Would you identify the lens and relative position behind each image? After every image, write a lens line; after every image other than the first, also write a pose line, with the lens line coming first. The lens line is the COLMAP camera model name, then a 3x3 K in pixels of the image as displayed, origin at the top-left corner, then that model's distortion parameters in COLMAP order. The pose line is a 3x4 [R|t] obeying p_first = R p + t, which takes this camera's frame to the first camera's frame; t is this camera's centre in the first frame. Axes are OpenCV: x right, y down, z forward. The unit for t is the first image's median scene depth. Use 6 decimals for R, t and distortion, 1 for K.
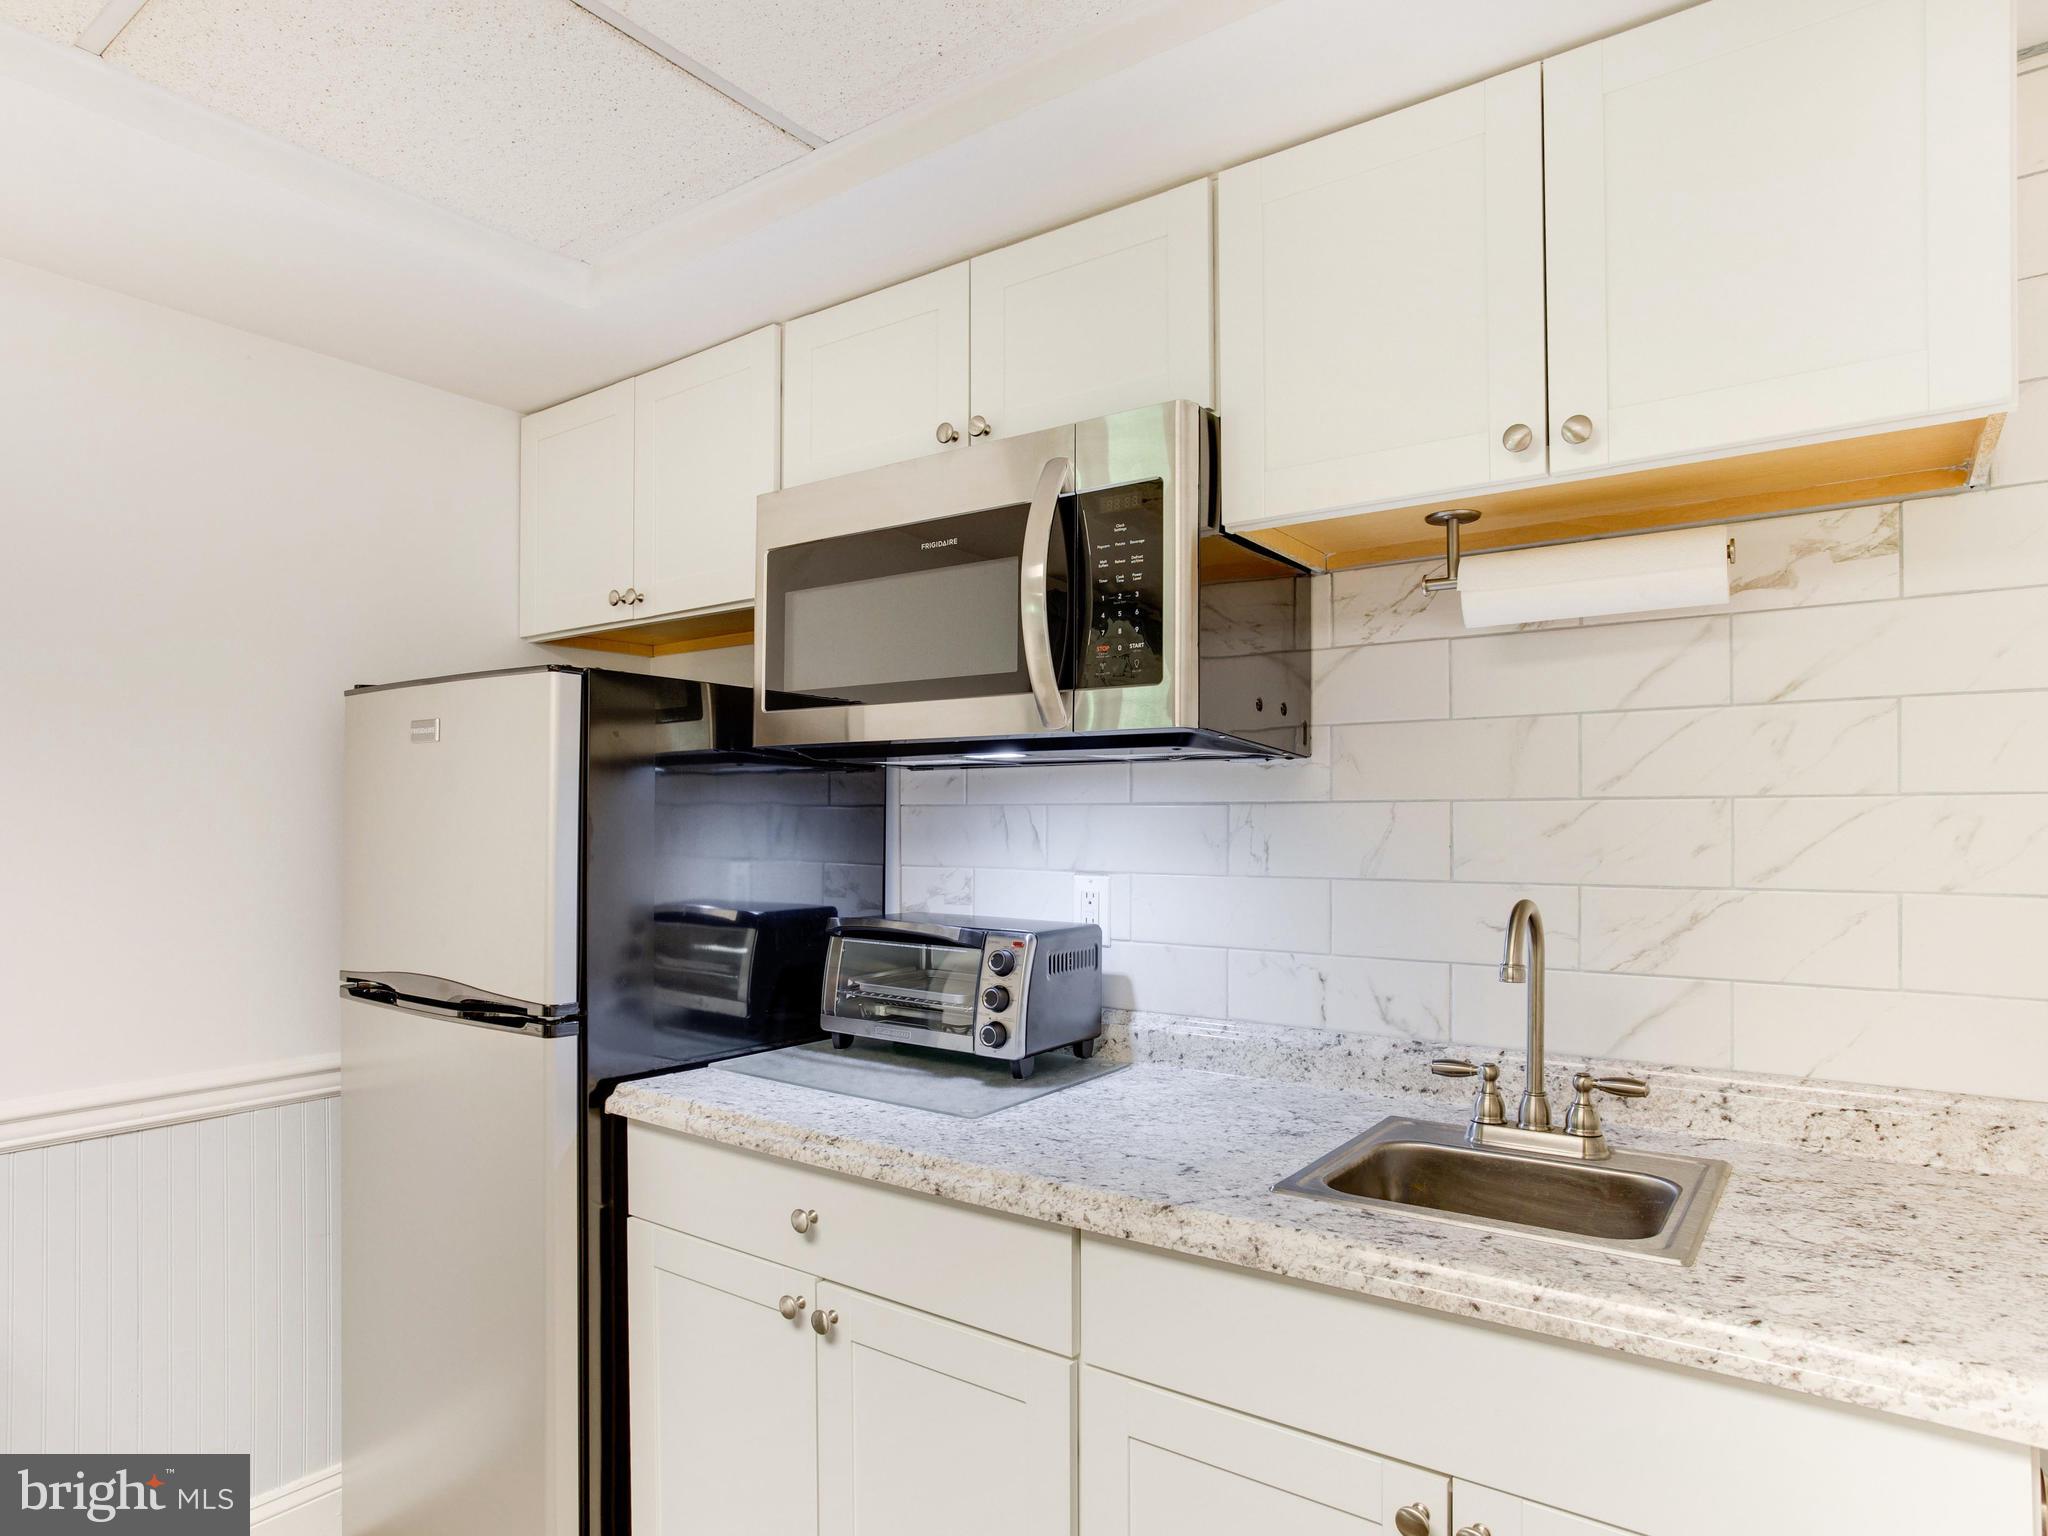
lens RADIAL K [[1211.3, 0, 1024.5], [0, 1211.3, 838.8], [0, 0, 1]] dist [-0.026201, 0.001131]
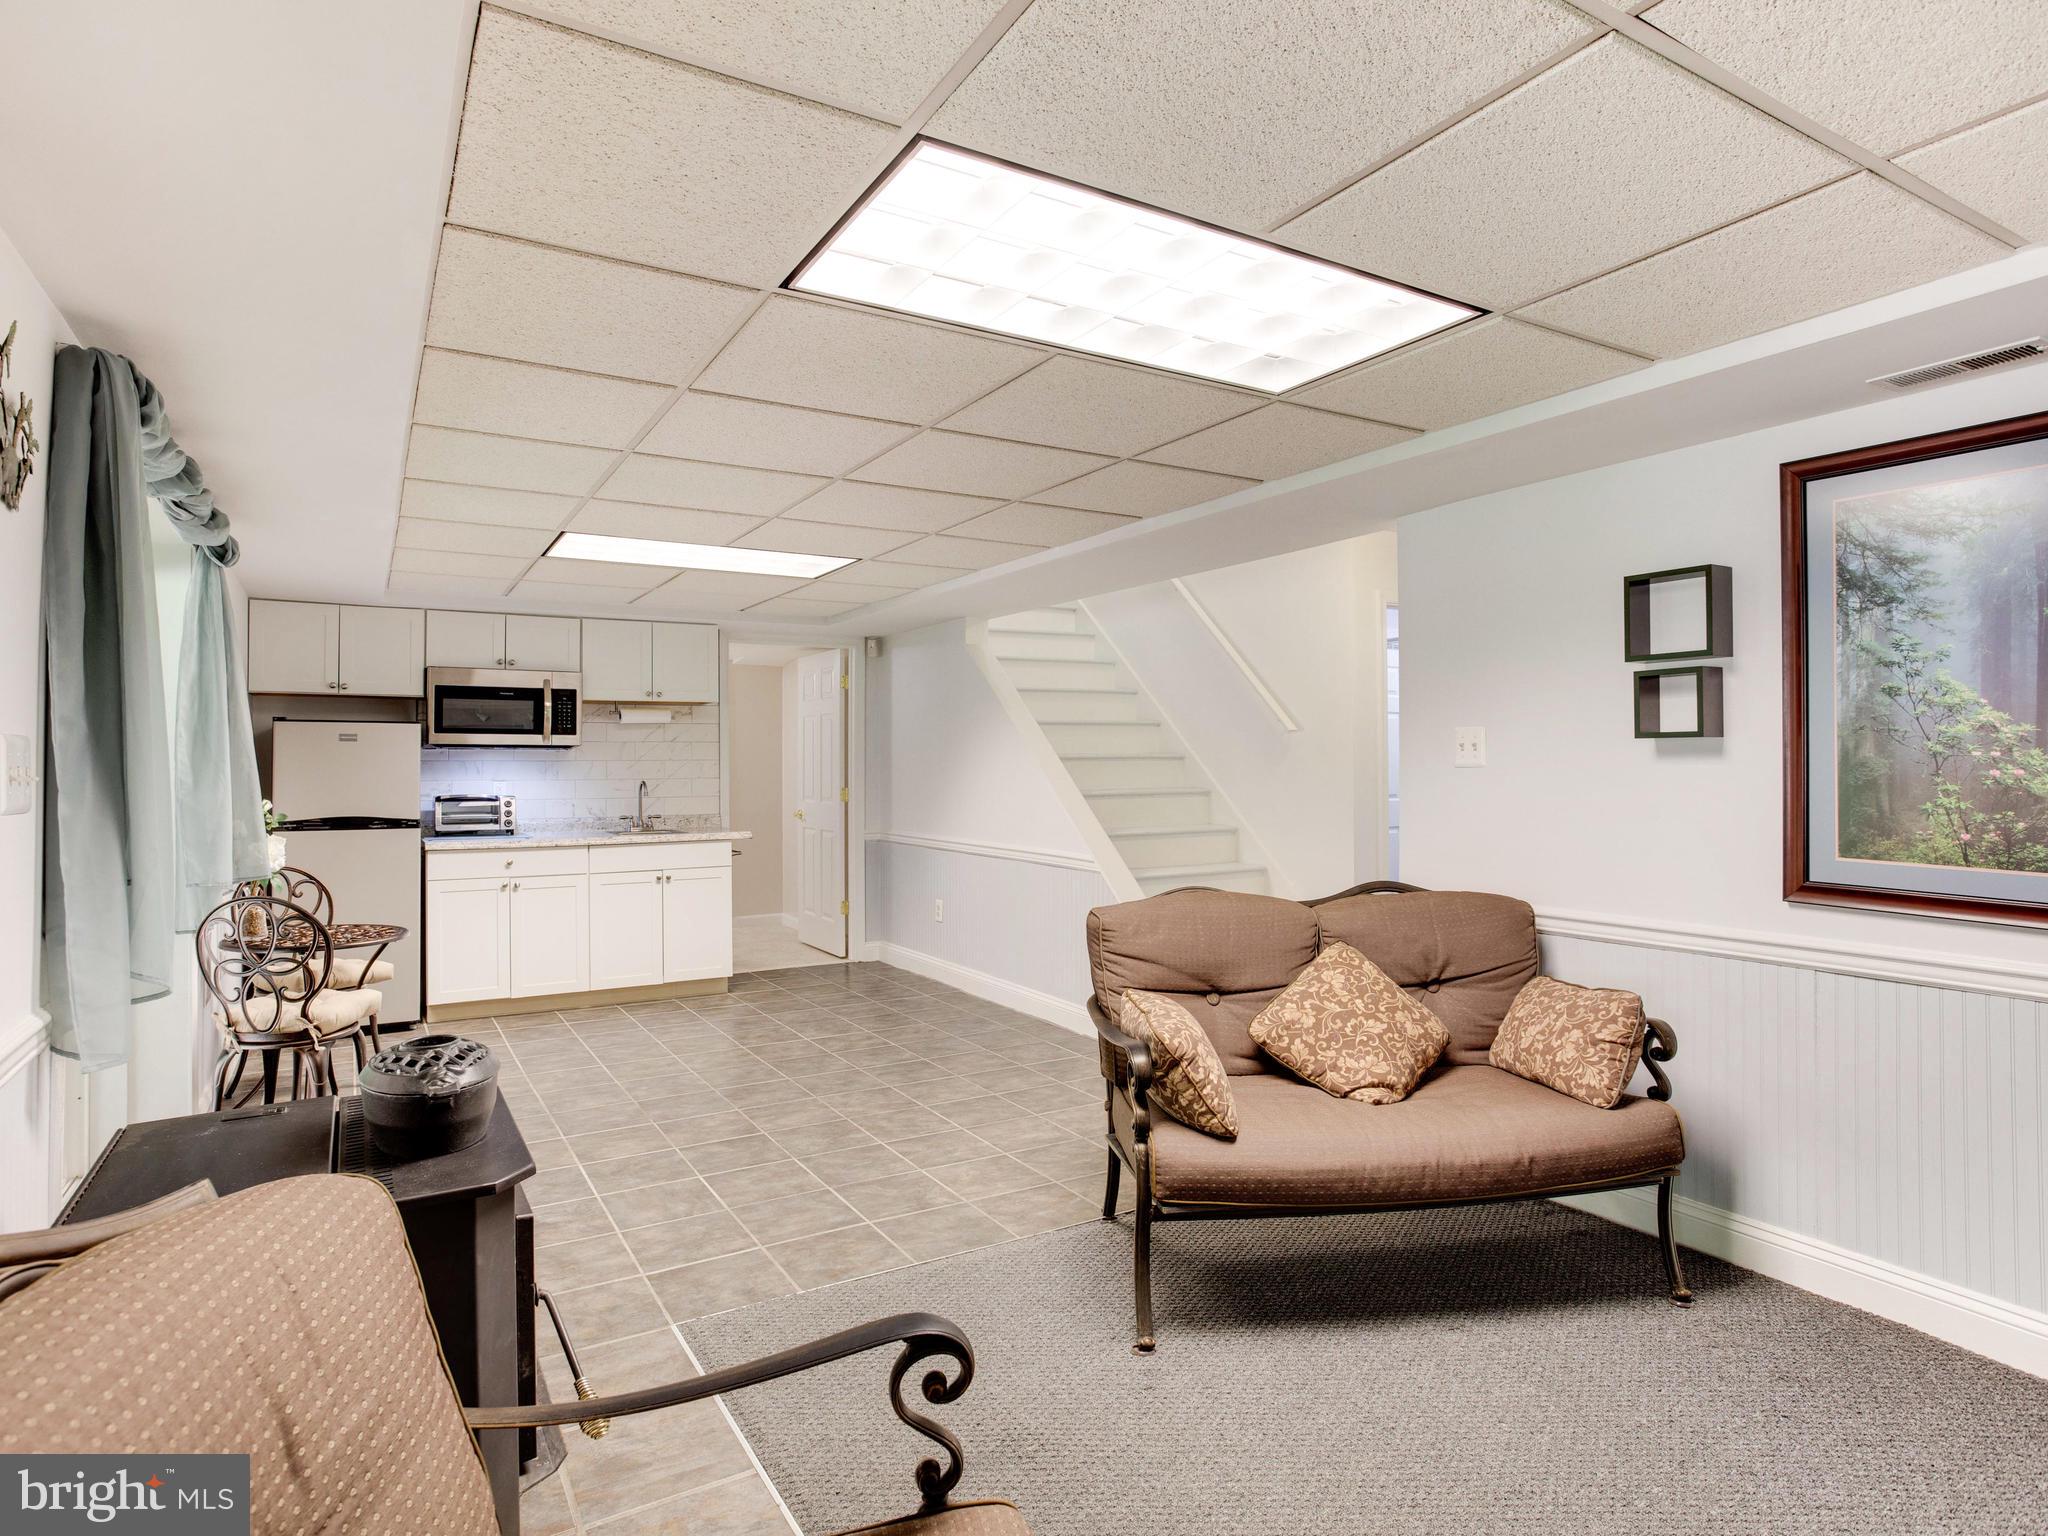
lens RADIAL K [[1142.2, 0, 1024.0], [0, 1142.2, 768.0], [0, 0, 1]] dist [-0.001238, 0.000033]
pose [[0.380302, -0.005228, 0.924847, -2.727182], [0.014272, 0.999898, -0.000216, 0.015662], [-0.924752, 0.013281, 0.380338, -1.846455]]
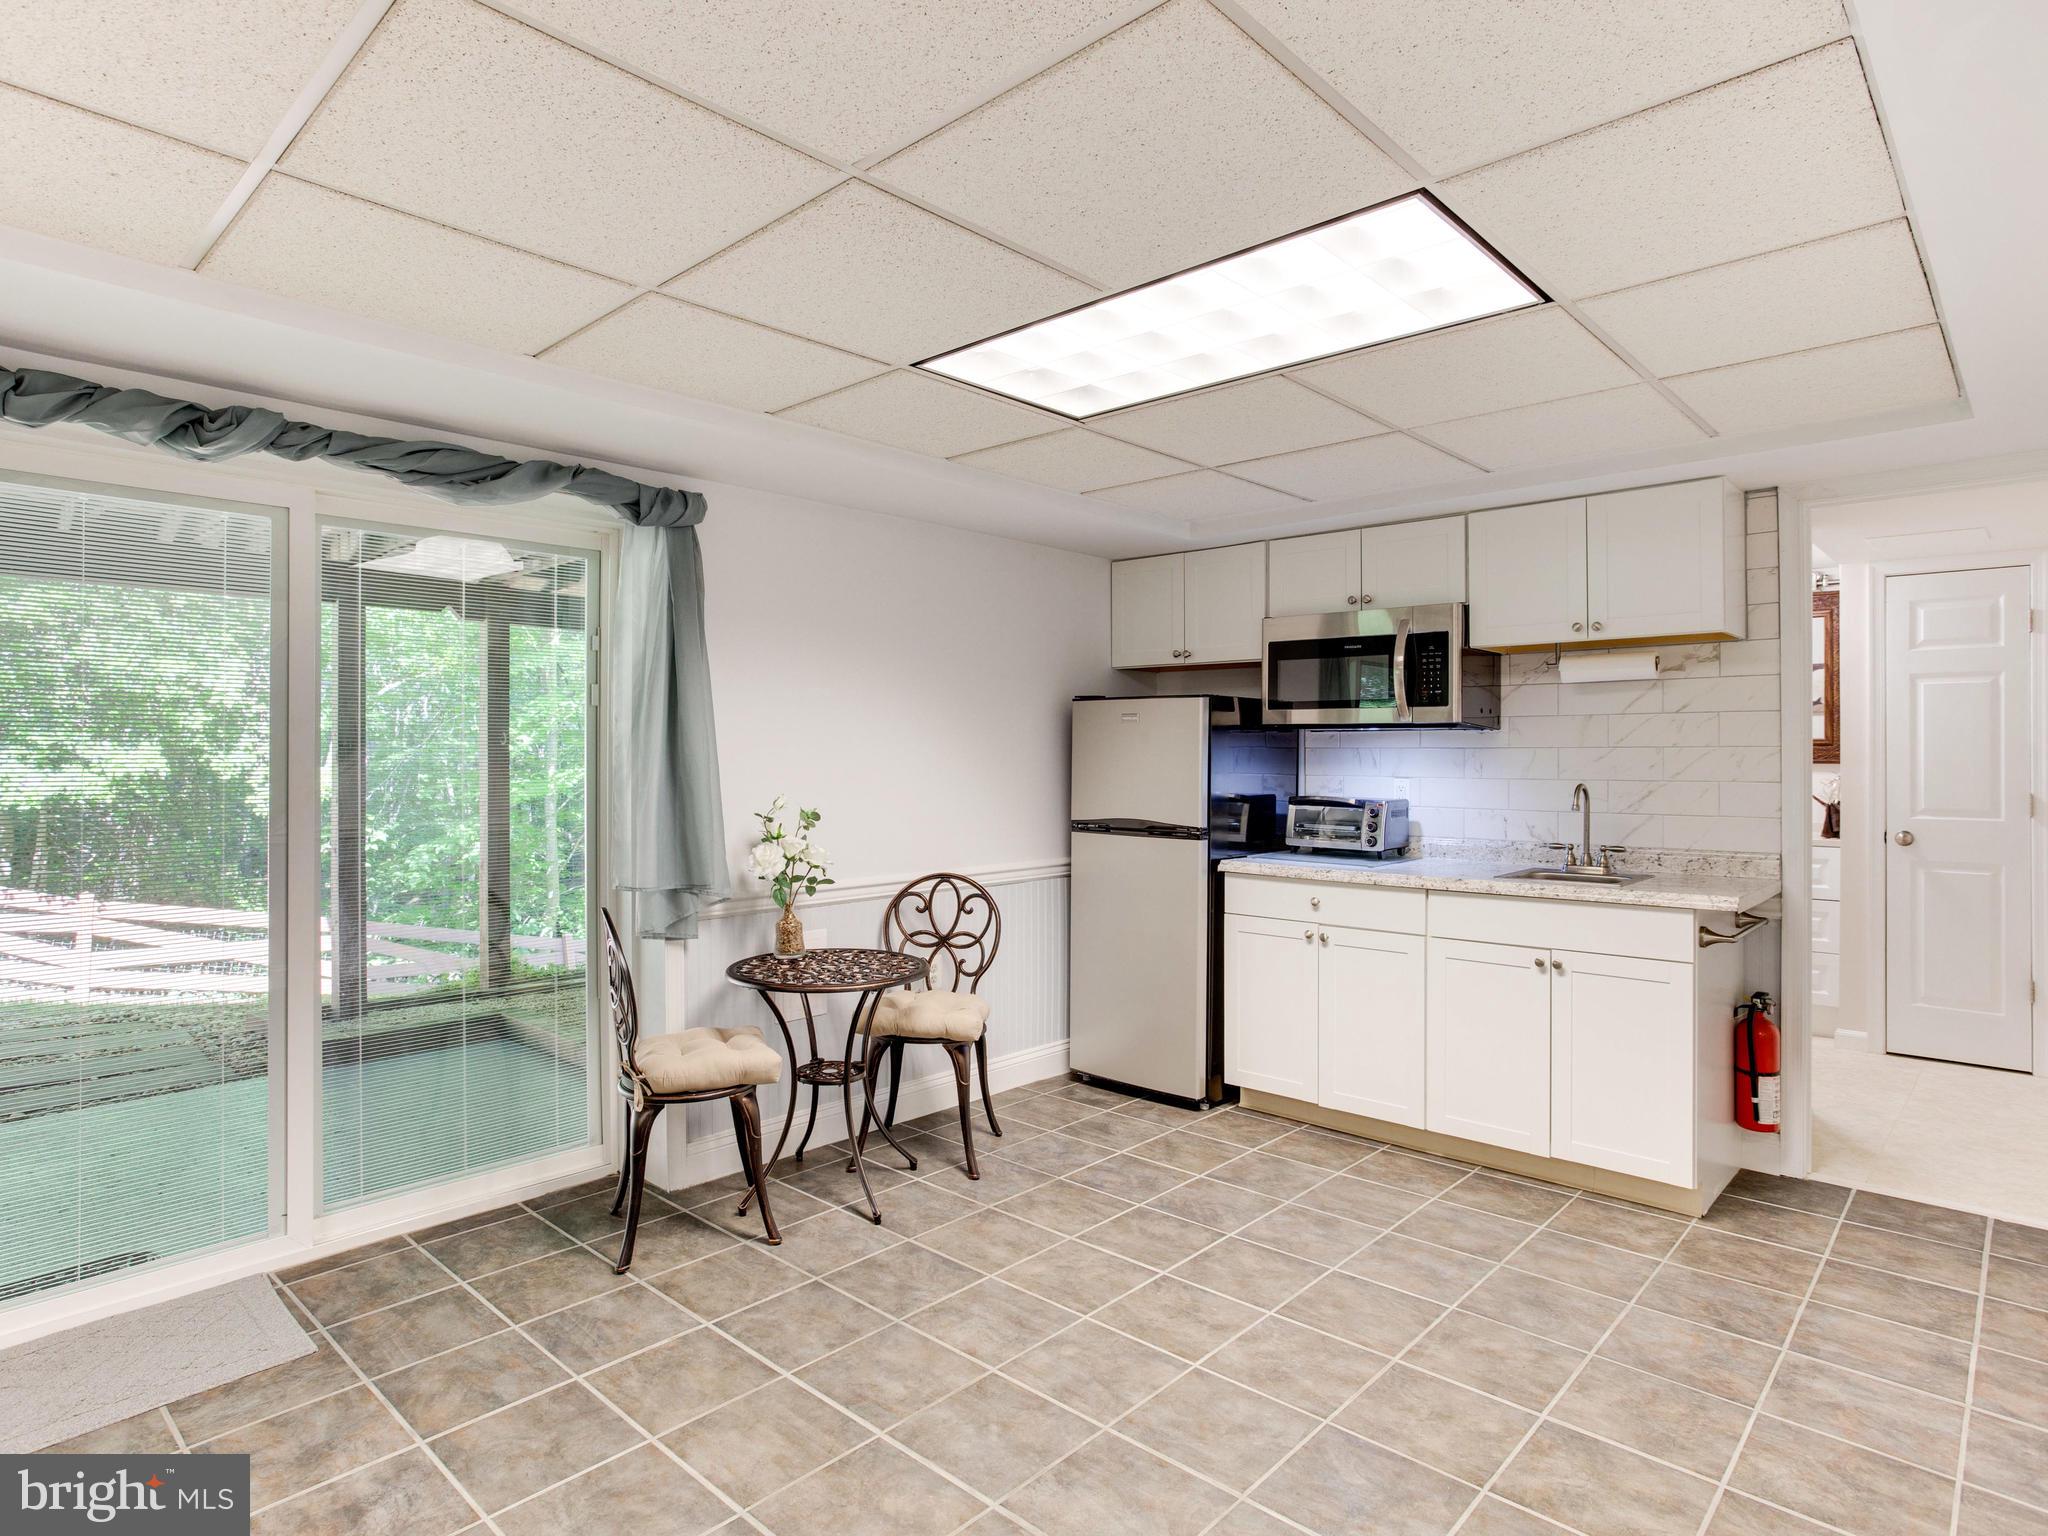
lens RADIAL K [[1138.0, 0, 1076.6], [0, 1138.0, 763.5], [0, 0, 1]] dist [-0.043171, 0.000313]
pose [[0.995756, 0.000769, -0.092033, -0.422841], [-0.001092, 0.999993, -0.003465, 0.010570], [0.092030, 0.003551, 0.995750, -1.411170]]
